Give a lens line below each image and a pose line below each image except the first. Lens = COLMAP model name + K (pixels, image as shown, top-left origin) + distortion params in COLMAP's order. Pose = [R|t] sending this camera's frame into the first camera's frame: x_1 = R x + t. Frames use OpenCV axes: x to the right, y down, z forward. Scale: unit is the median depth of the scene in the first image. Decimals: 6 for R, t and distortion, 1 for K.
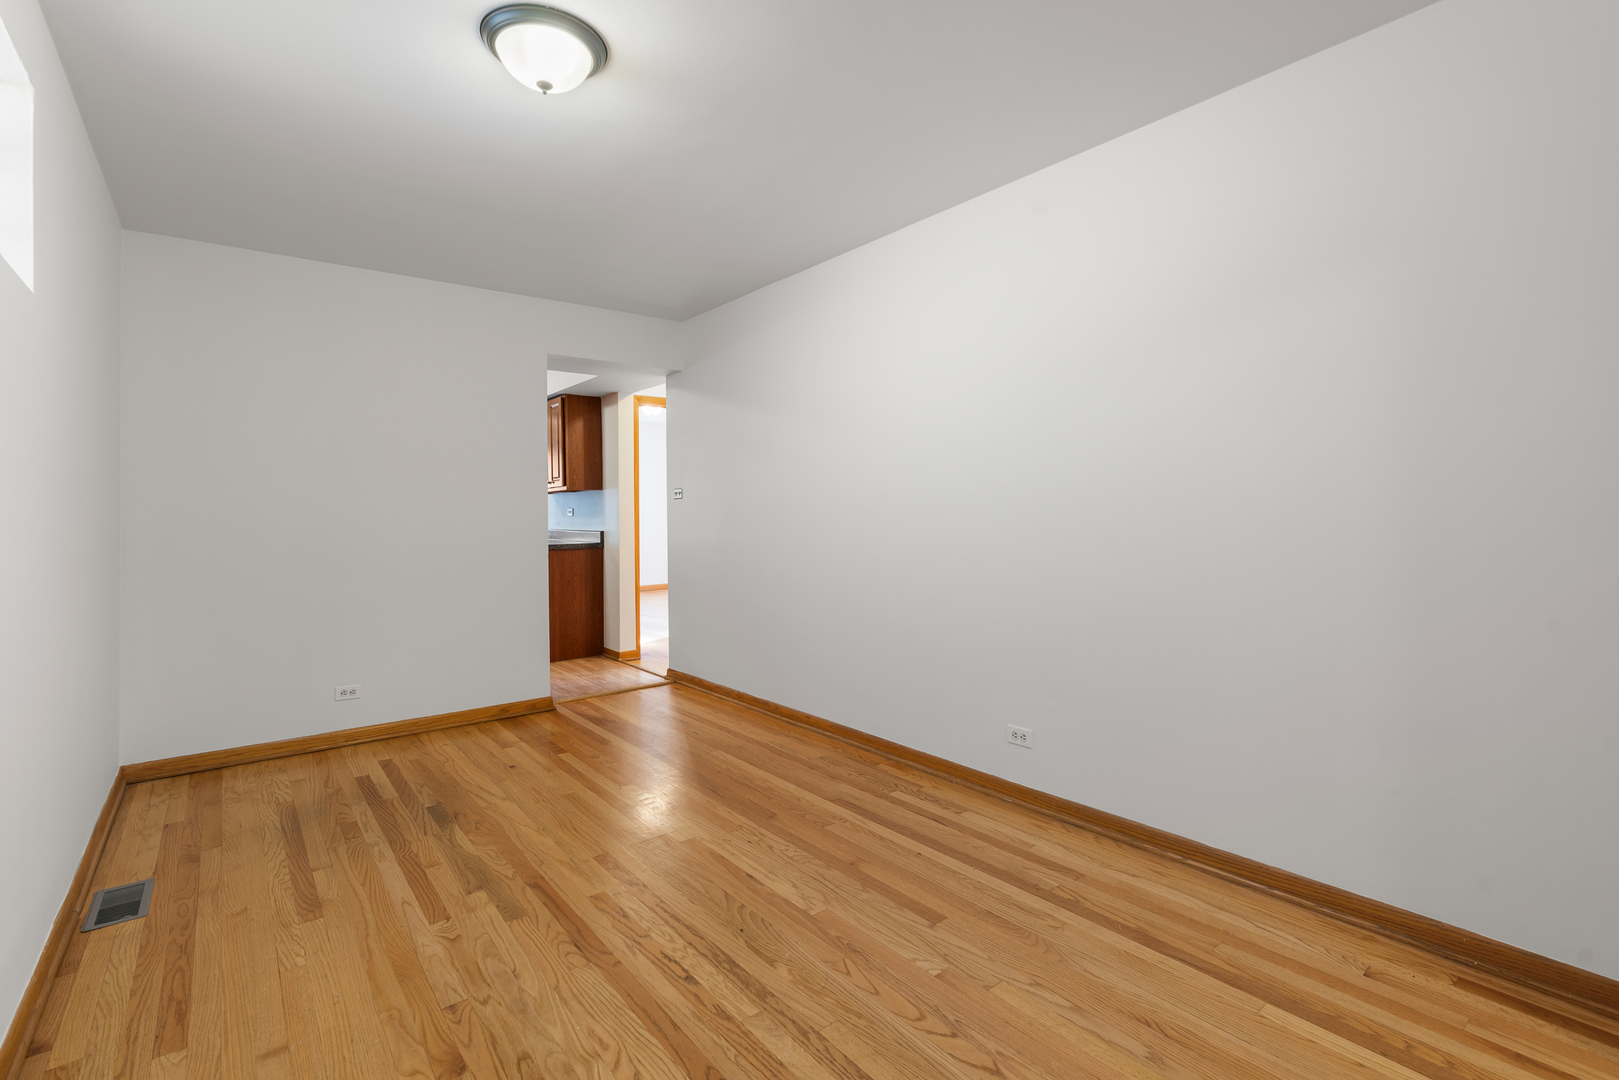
lens RADIAL K [[739.0, 0, 815.1], [0, 739.0, 555.8], [0, 0, 1]] dist [-0.003885, 0.001468]
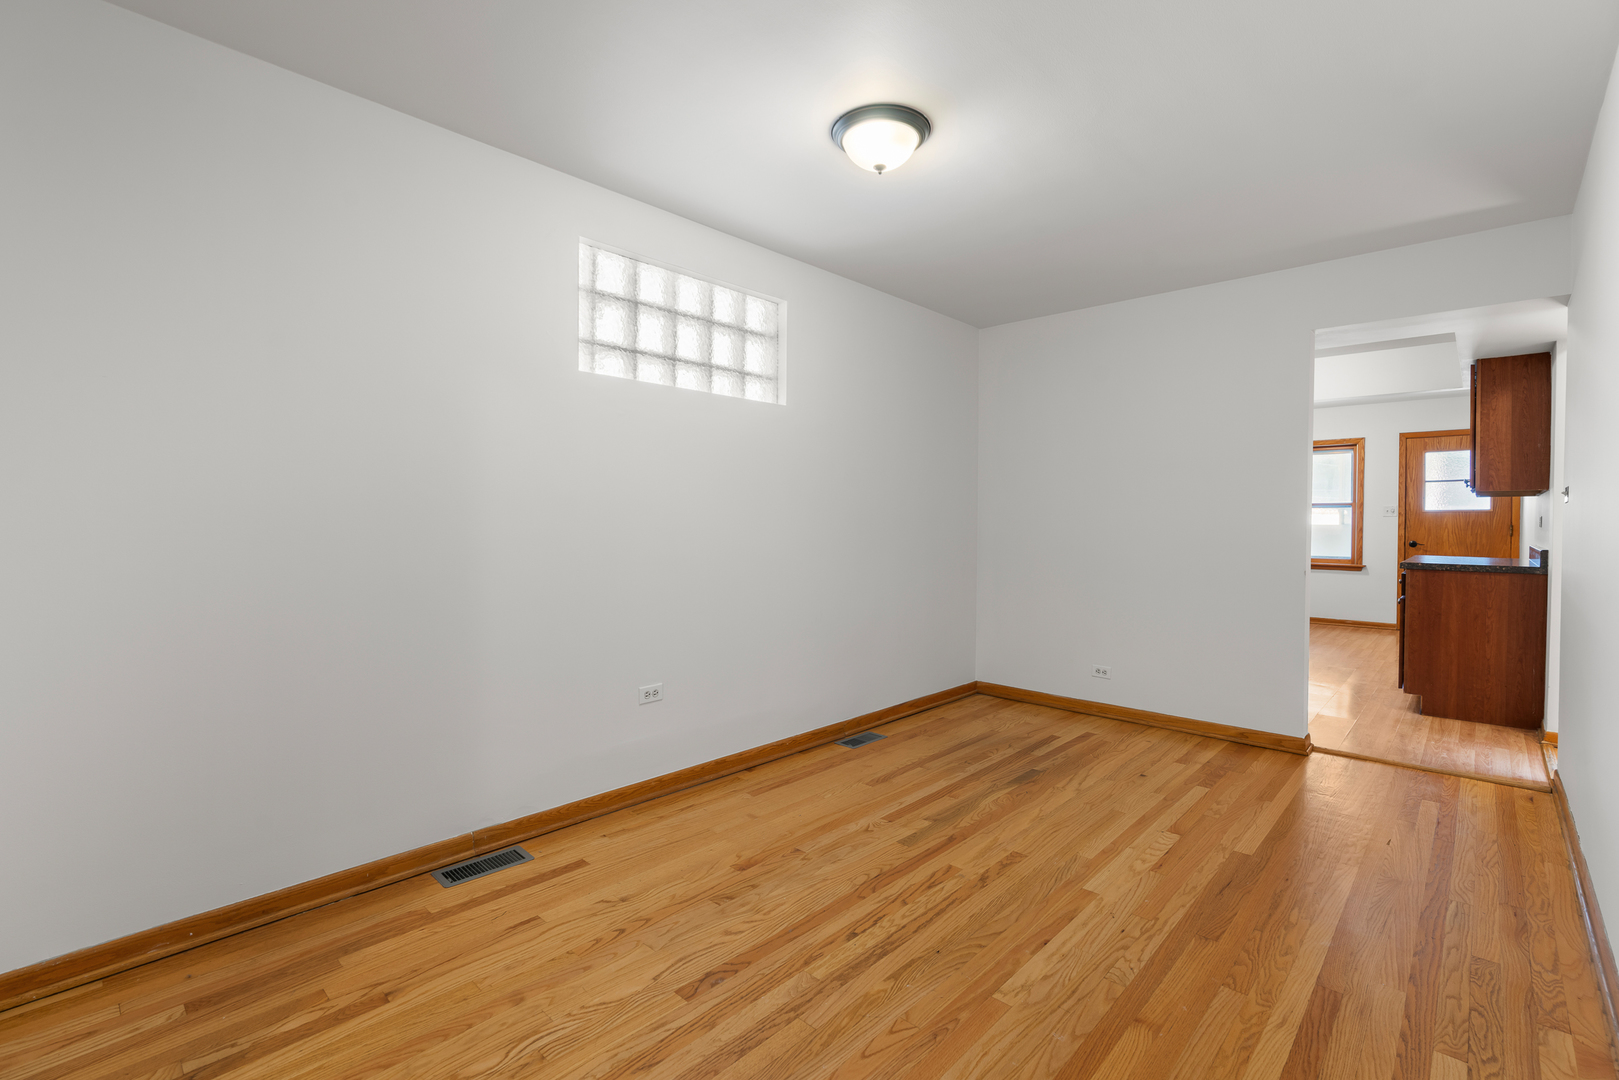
lens RADIAL K [[724.0, 0, 815.2], [0, 724.0, 530.0], [0, 0, 1]] dist [-0.013908, 0.005346]
pose [[0.145373, 0.026312, -0.989027, 0.676911], [-0.068186, 0.997536, 0.016516, -0.044557], [0.987025, 0.065037, 0.146809, 0.559428]]
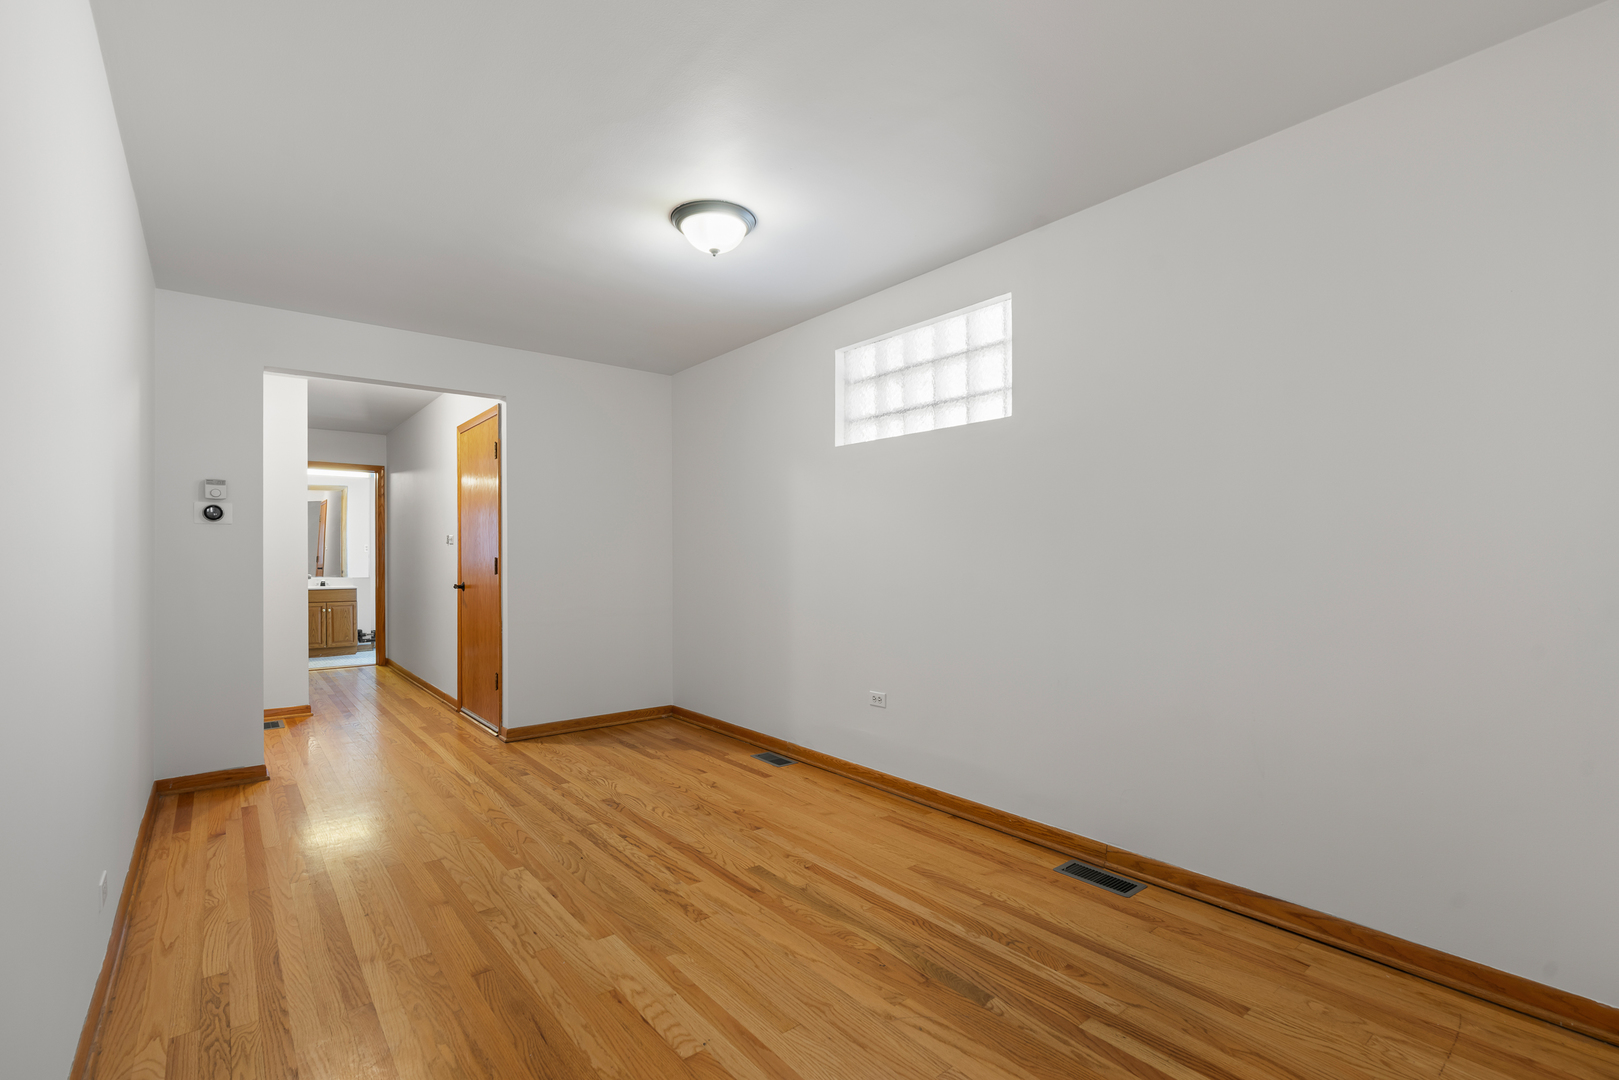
lens RADIAL K [[739.0, 0, 815.1], [0, 739.0, 555.8], [0, 0, 1]] dist [-0.003885, 0.001468]
pose [[-0.999833, 0.016209, -0.008463, -0.448472], [0.015673, 0.998077, 0.059974, -0.110793], [0.009418, 0.059831, -0.998164, 1.976241]]
